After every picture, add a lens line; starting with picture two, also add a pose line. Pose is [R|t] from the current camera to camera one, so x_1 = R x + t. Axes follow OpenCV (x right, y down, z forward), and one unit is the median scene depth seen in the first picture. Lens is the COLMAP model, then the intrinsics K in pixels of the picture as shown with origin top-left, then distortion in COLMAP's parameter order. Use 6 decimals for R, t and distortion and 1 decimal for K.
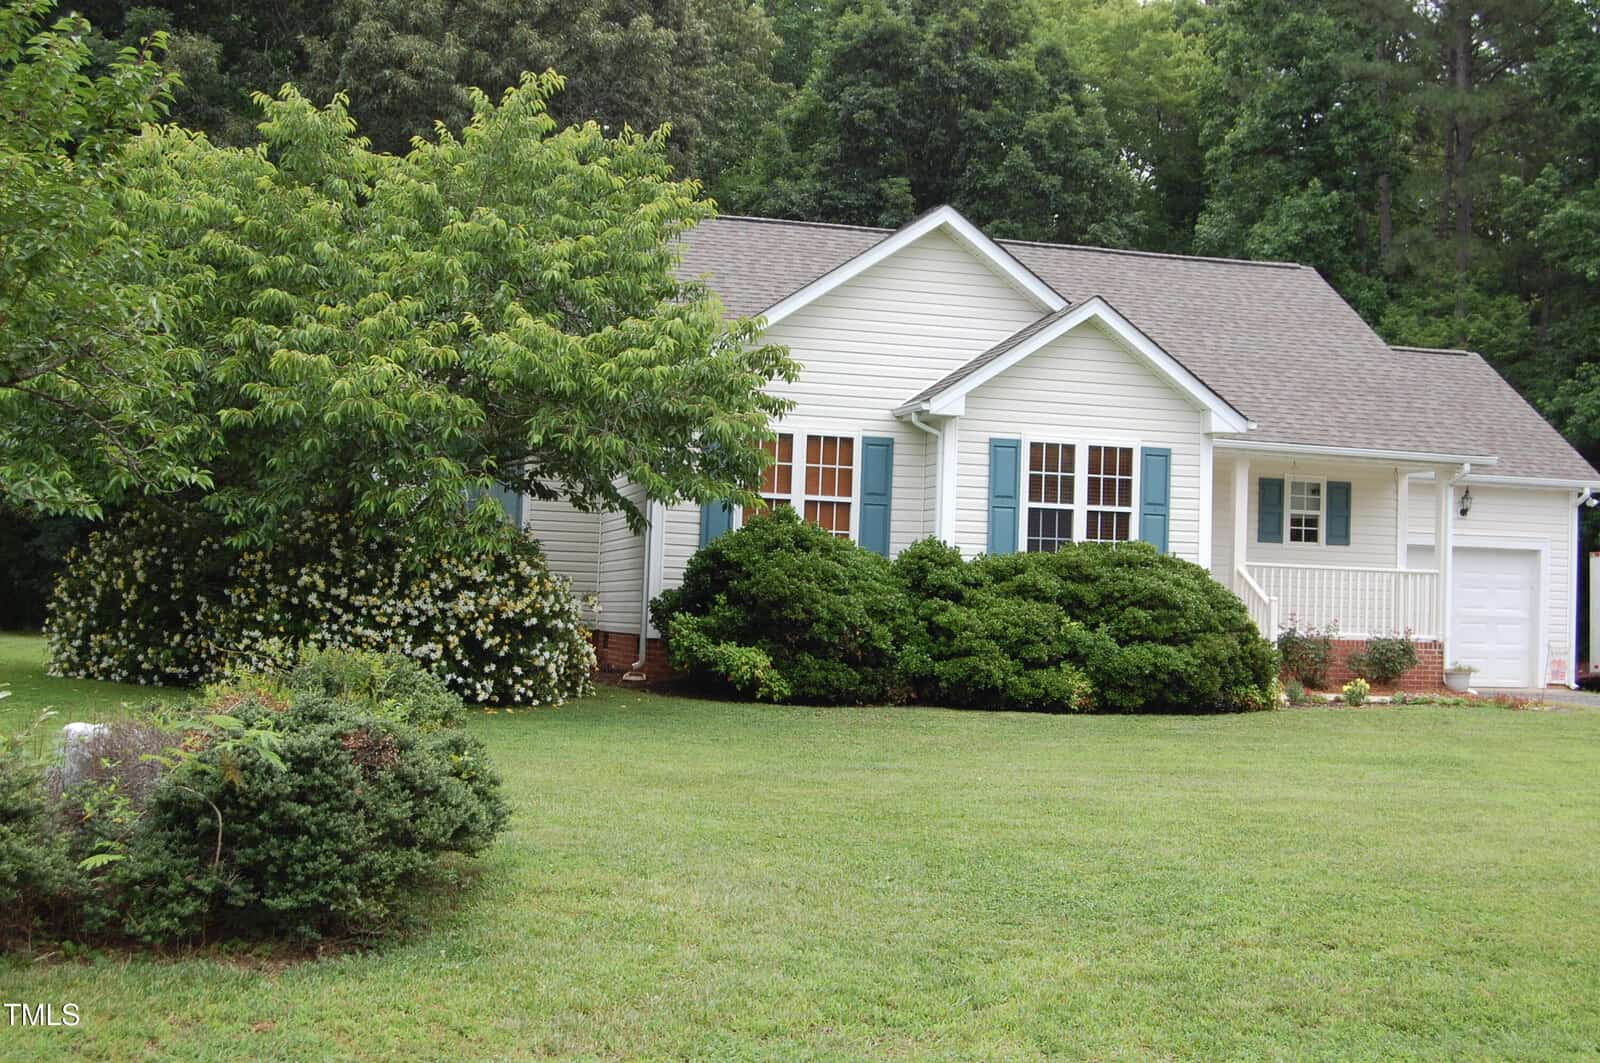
lens RADIAL K [[1248.1, 0, 809.0], [0, 1248.1, 526.3], [0, 0, 1]] dist [-0.094531, 0.031877]
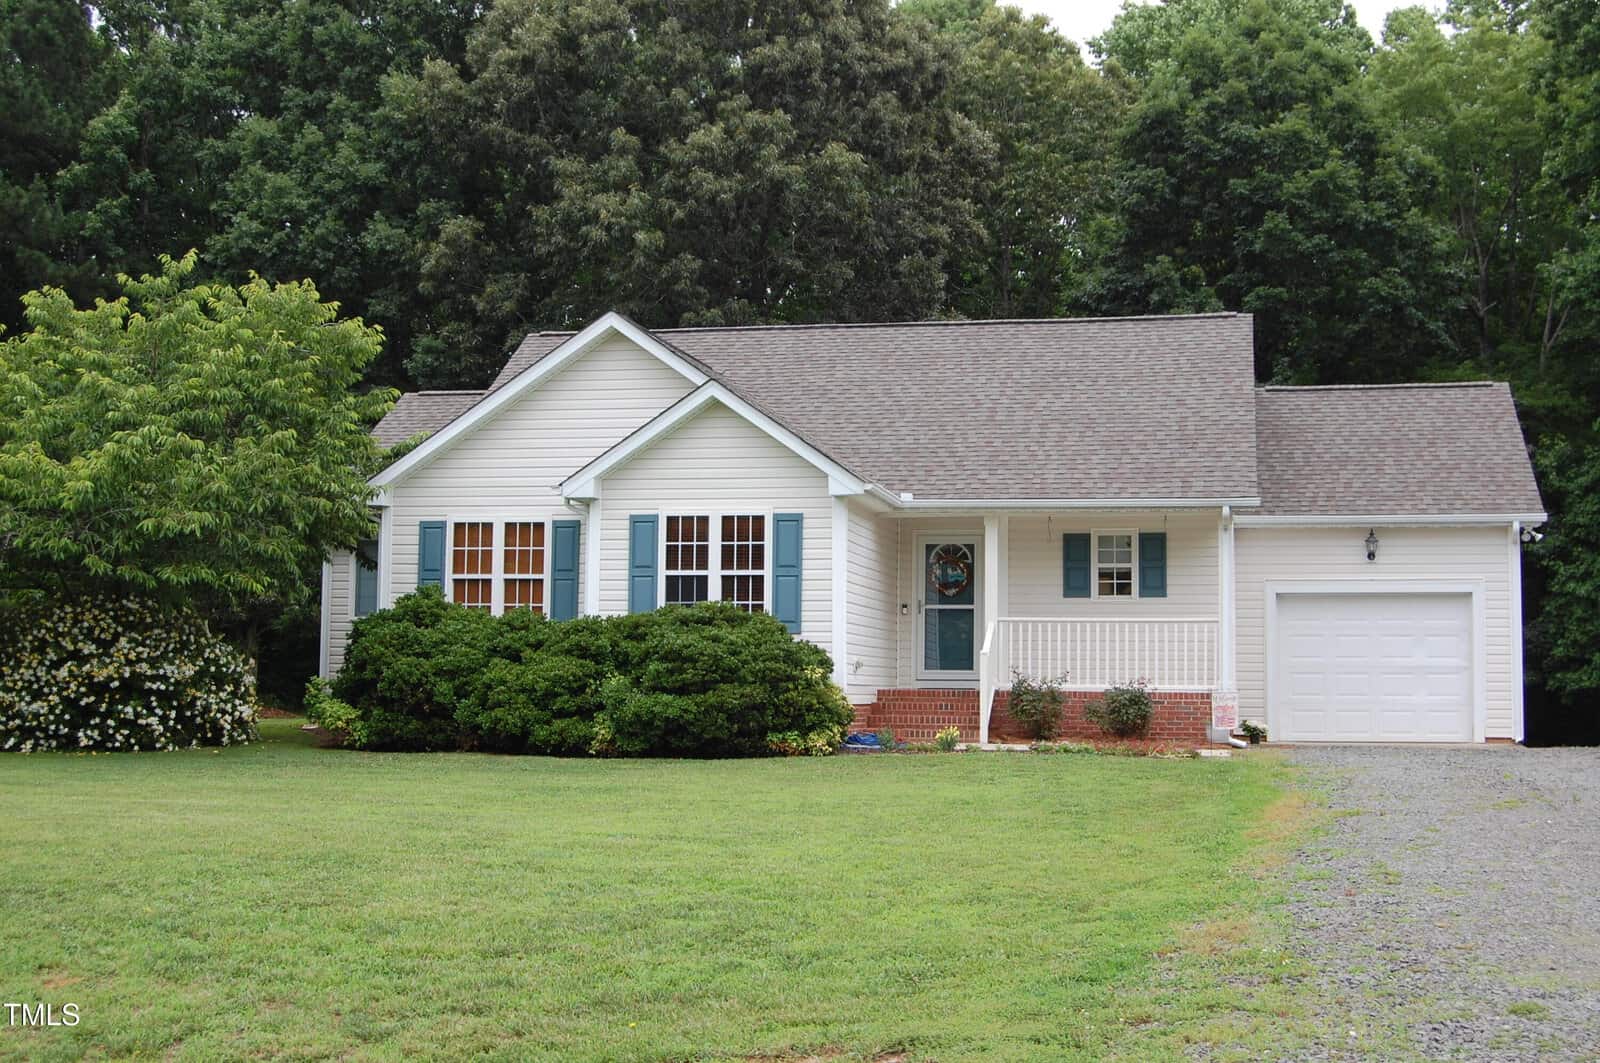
lens RADIAL K [[1173.5, 0, 800.4], [0, 1173.5, 583.3], [0, 0, 1]] dist [-0.038847, -0.001473]
pose [[0.962730, -0.047311, -0.266295, 0.561228], [0.041541, 0.998765, -0.027260, 0.025054], [0.267256, 0.015182, 0.963506, 0.025770]]
